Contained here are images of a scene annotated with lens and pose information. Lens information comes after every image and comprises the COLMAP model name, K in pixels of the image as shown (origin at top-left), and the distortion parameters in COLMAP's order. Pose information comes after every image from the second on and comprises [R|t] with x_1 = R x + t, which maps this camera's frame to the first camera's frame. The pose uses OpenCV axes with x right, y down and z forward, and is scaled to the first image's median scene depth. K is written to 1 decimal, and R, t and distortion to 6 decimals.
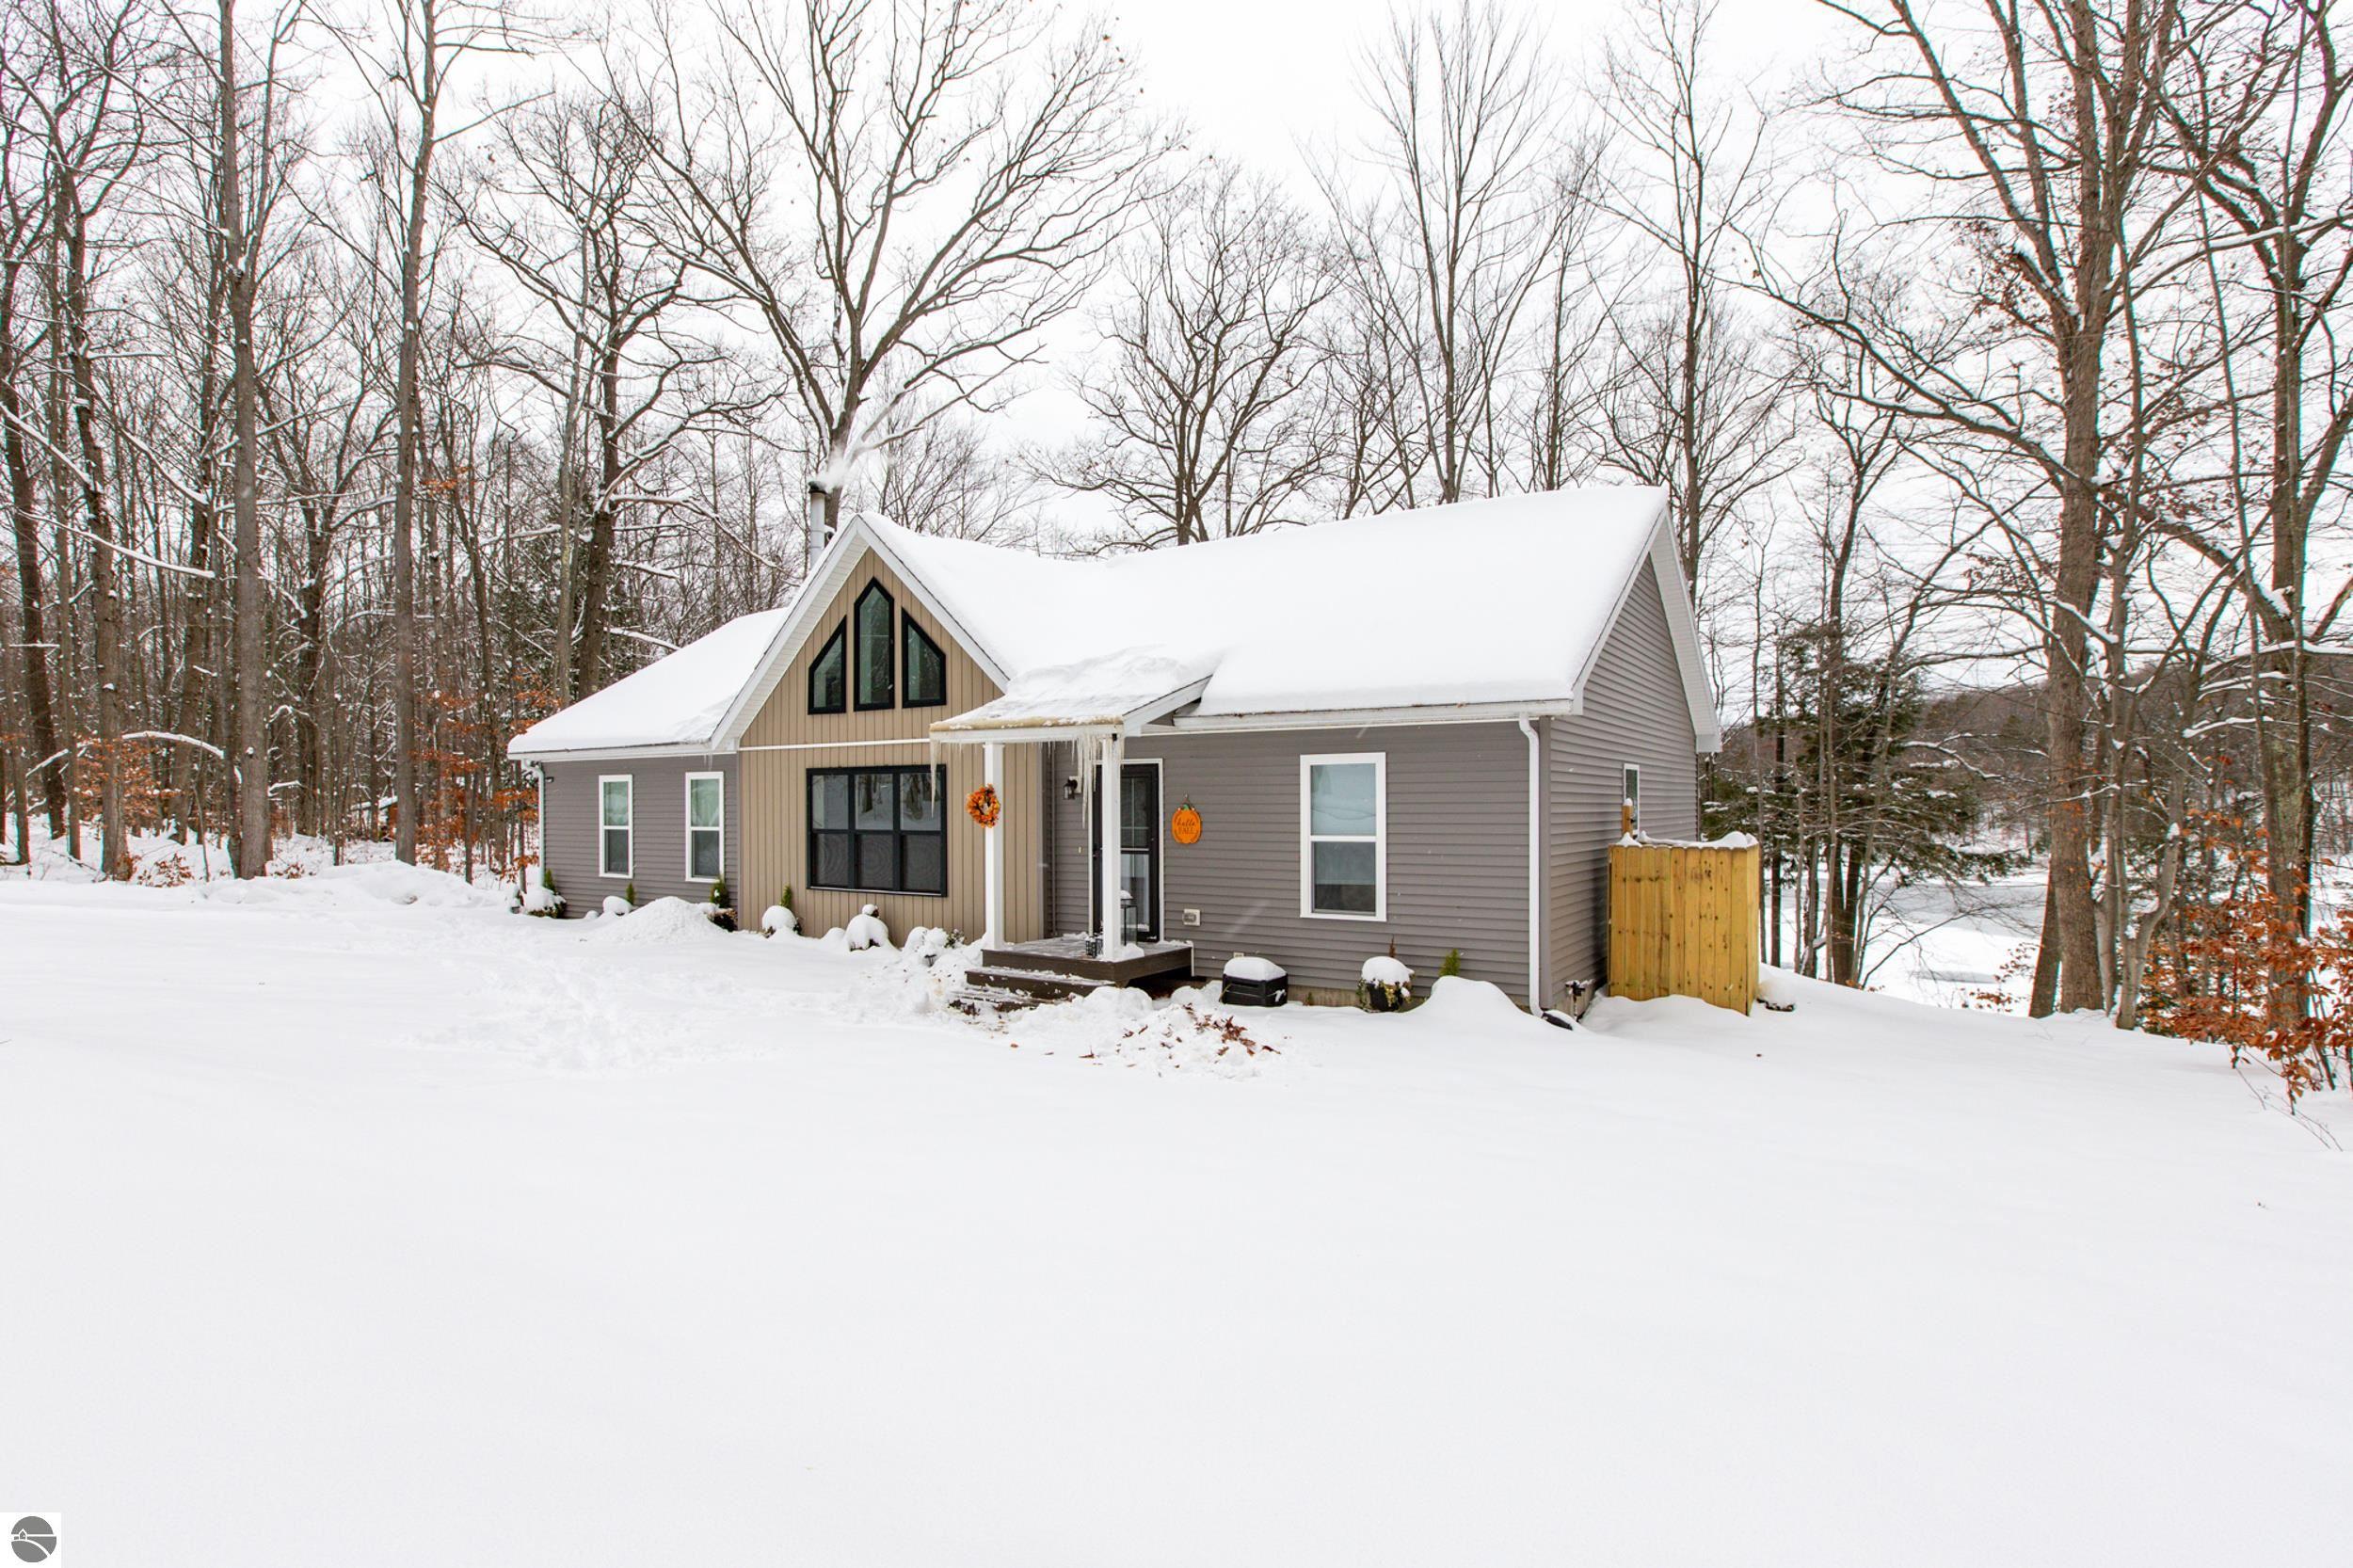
lens RADIAL K [[1162.9, 0, 1158.0], [0, 1162.9, 795.0], [0, 0, 1]] dist [-0.004077, 0.002733]
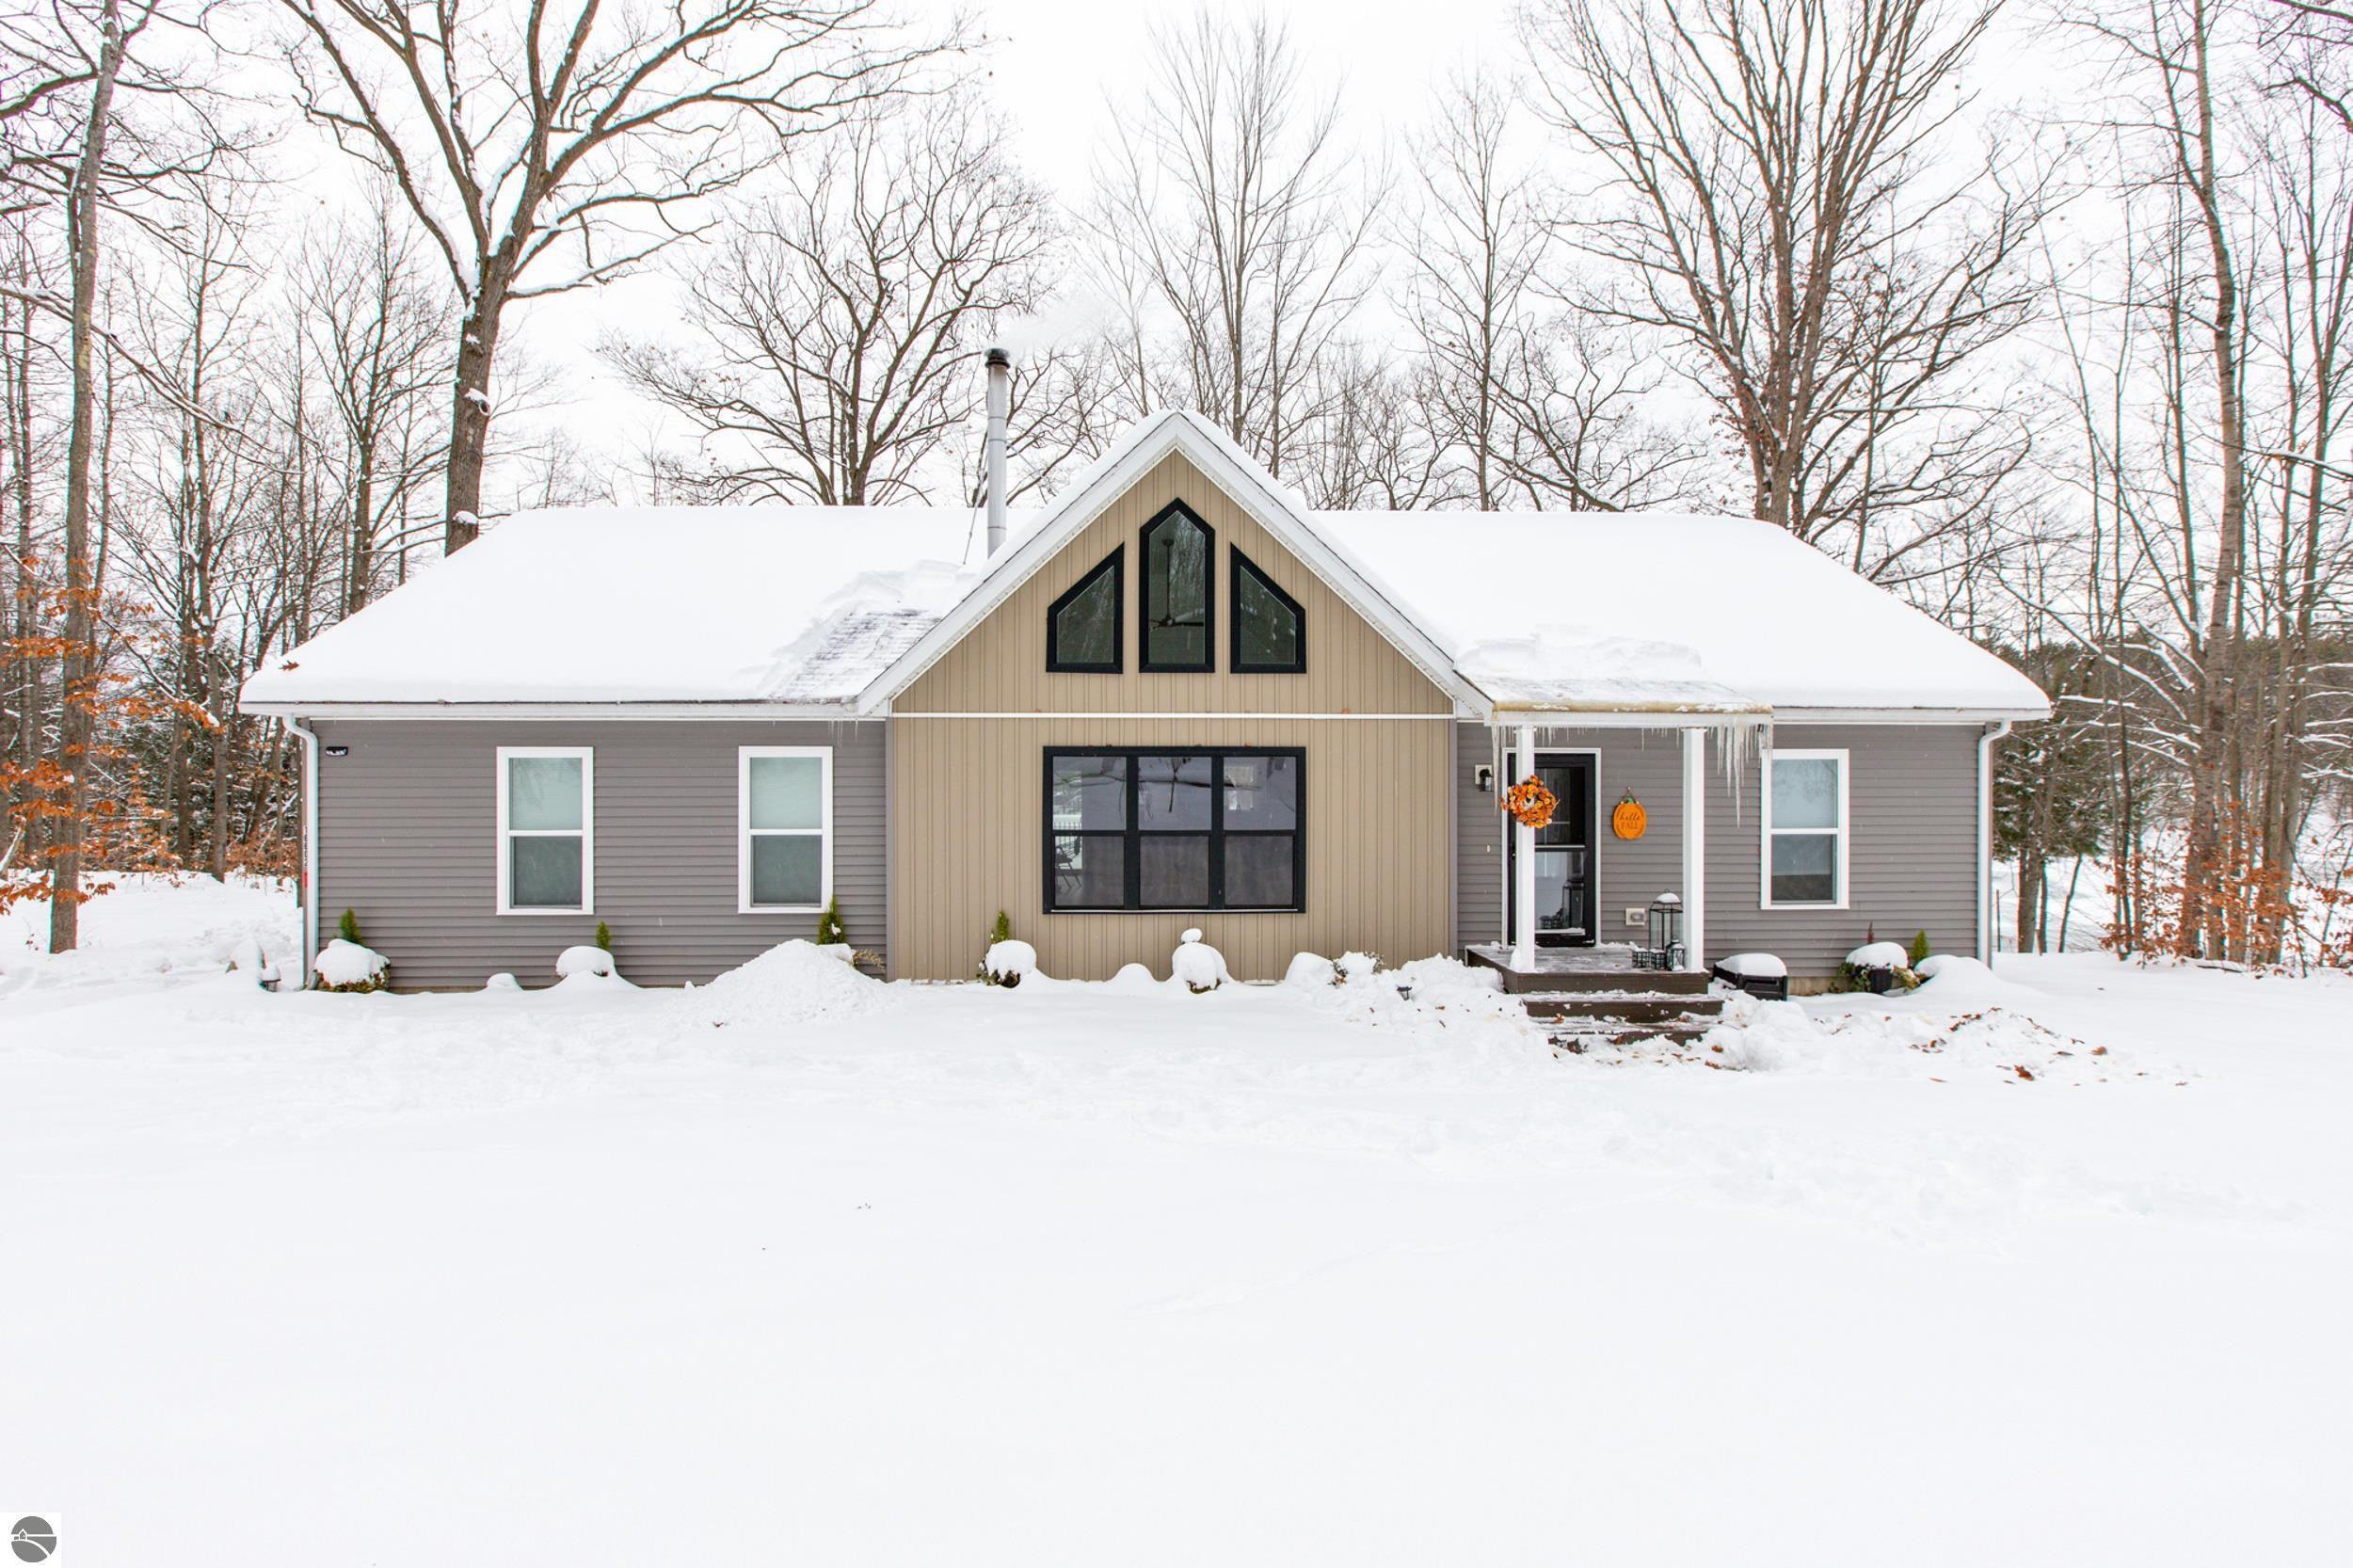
lens RADIAL K [[1162.9, 0, 1161.3], [0, 1162.9, 782.0], [0, 0, 1]] dist [-0.004077, 0.002733]
pose [[0.802219, 0.012817, 0.596892, -0.697049], [-0.007090, 0.999904, -0.011941, 0.007613], [-0.596988, 0.005347, 0.802233, 0.391612]]
